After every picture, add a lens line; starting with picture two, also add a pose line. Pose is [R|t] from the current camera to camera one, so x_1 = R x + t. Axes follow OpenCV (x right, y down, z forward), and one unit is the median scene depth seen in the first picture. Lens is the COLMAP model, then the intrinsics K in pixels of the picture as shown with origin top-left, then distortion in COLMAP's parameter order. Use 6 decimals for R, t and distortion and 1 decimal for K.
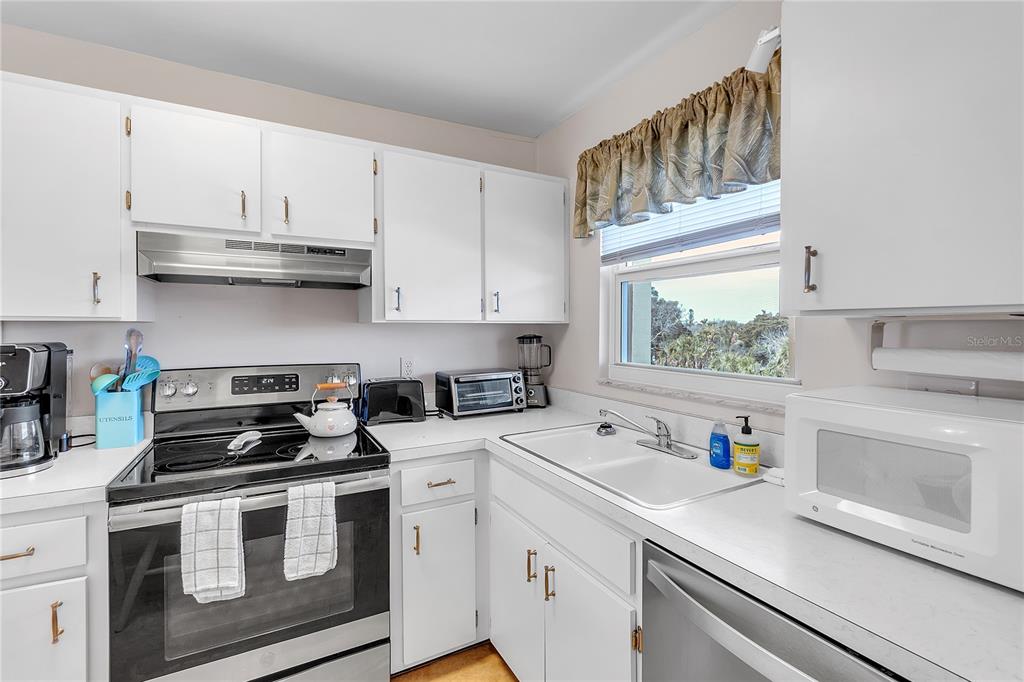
lens RADIAL K [[445.8, 0, 507.8], [0, 445.8, 332.1], [0, 0, 1]] dist [-0.001138, 0.000258]
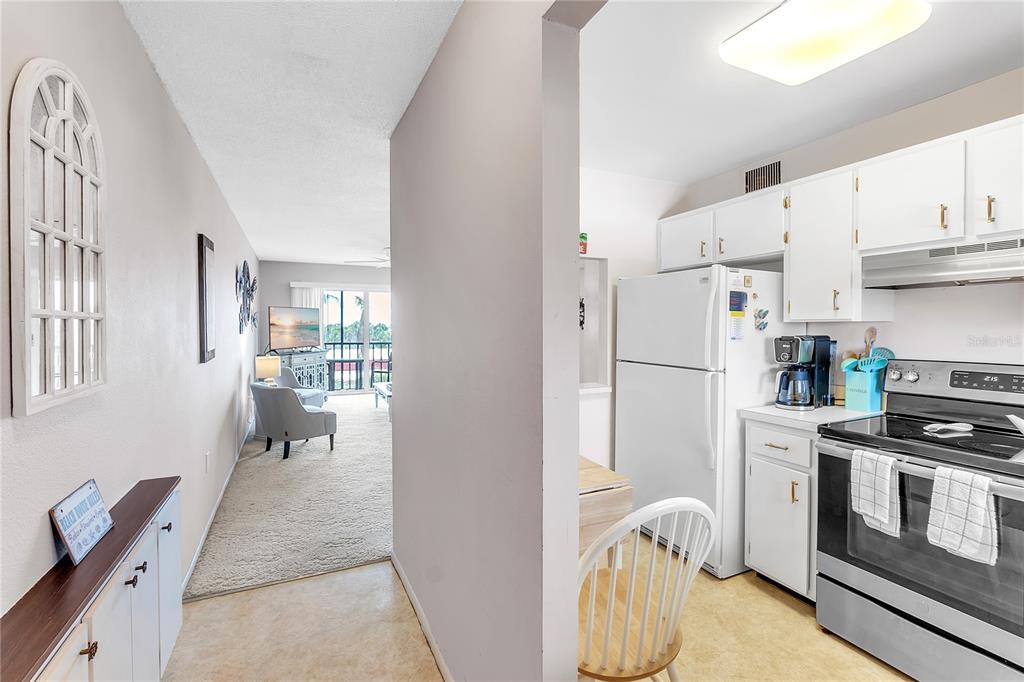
lens RADIAL K [[445.8, 0, 507.8], [0, 445.8, 332.1], [0, 0, 1]] dist [-0.001138, 0.000258]
pose [[-0.049833, 0.010601, -0.998701, 0.579850], [-0.007790, 0.999909, 0.011002, 0.002308], [0.998727, 0.008328, -0.049746, -0.039000]]
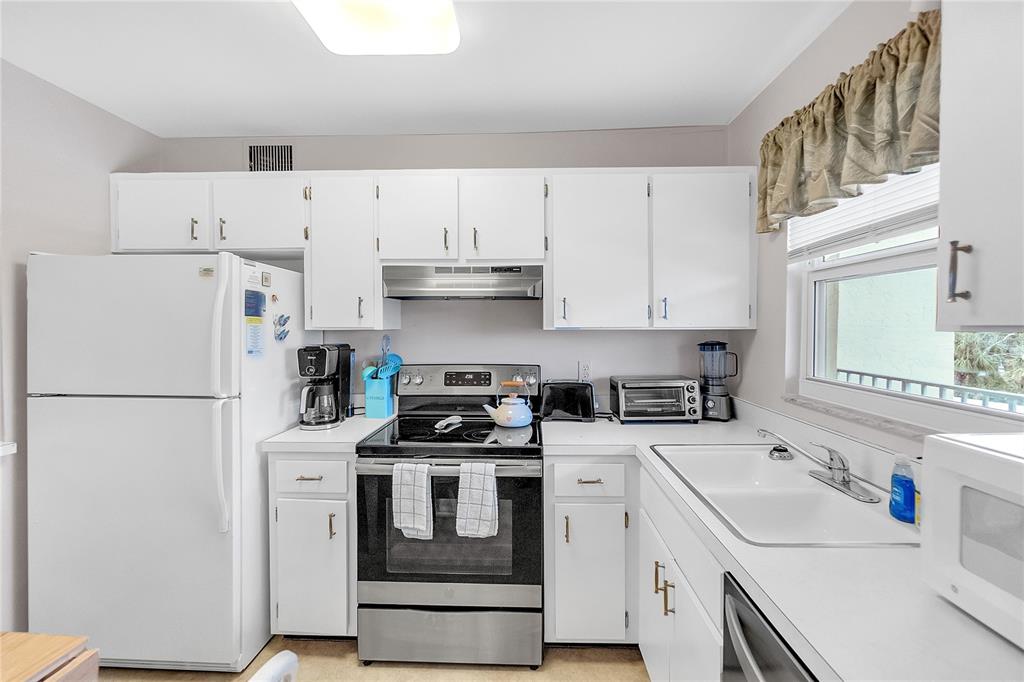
lens RADIAL K [[450.7, 0, 521.4], [0, 450.7, 335.3], [0, 0, 1]] dist [-0.000927, 0.000035]
pose [[0.865457, 0.007214, -0.500931, 0.243770], [-0.001723, 0.999933, 0.011425, -0.023251], [0.500980, -0.009025, 0.865412, -0.014332]]
